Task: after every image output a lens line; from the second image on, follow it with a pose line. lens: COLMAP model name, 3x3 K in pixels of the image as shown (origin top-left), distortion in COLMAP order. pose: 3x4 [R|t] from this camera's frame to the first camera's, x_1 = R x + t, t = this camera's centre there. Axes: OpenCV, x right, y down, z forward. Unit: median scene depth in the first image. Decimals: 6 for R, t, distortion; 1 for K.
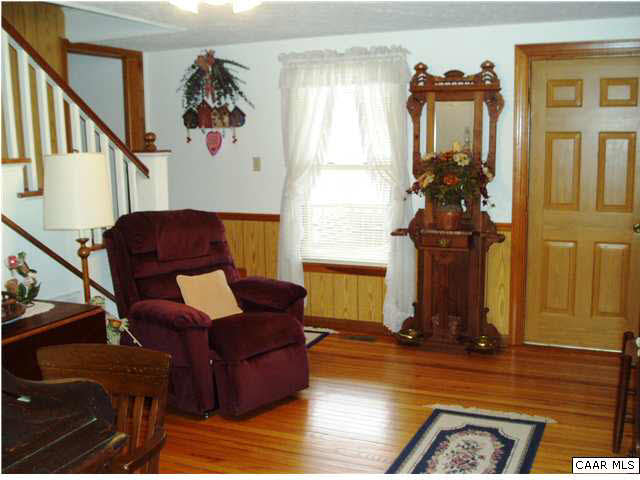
lens RADIAL K [[702.7, 0, 320.0], [0, 702.7, 240.0], [0, 0, 1]] dist [-0.148283, 0.028518]
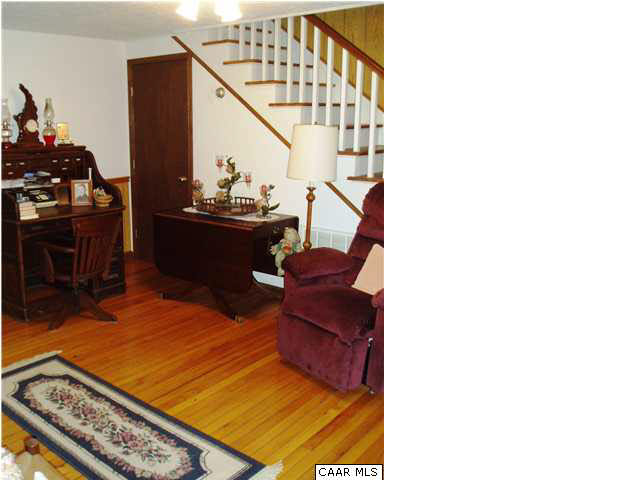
lens RADIAL K [[702.7, 0, 320.0], [0, 702.7, 240.0], [0, 0, 1]] dist [-0.148283, 0.028518]
pose [[-0.324119, 0.149447, -0.934137, 0.963154], [-0.151555, 0.966487, 0.207207, -0.192000], [0.933798, 0.208733, -0.290607, 1.441102]]
